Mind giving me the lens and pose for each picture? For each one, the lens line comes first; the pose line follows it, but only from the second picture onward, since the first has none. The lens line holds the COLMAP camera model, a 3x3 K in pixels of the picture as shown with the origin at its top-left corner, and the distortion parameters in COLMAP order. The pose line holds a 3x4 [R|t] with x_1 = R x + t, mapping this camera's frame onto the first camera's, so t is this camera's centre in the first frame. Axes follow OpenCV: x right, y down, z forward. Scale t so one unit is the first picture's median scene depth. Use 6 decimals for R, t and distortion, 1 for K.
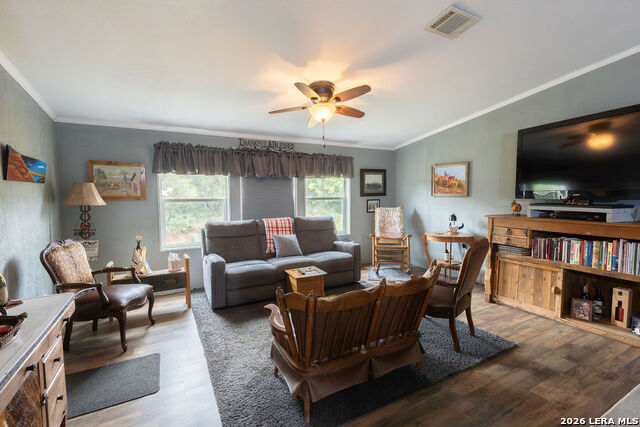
lens RADIAL K [[289.9, 0, 318.7], [0, 289.9, 216.0], [0, 0, 1]] dist [0.005749, -0.000188]
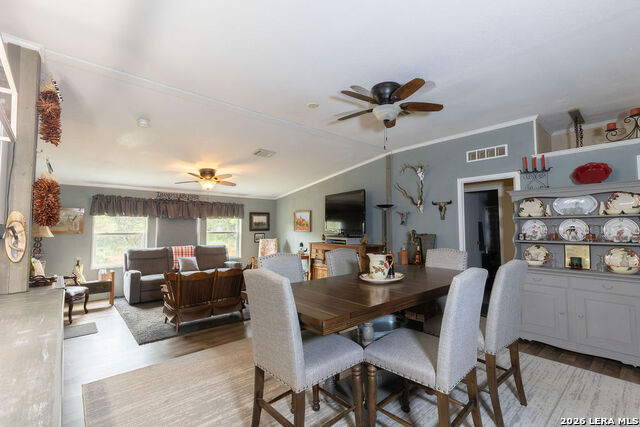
lens RADIAL K [[289.9, 0, 321.8], [0, 289.9, 213.1], [0, 0, 1]] dist [0.005749, -0.000188]
pose [[0.973969, 0.017079, 0.226038, 0.220274], [0.011096, 0.992370, -0.122795, 0.031900], [-0.226410, 0.122106, 0.966348, -0.637612]]
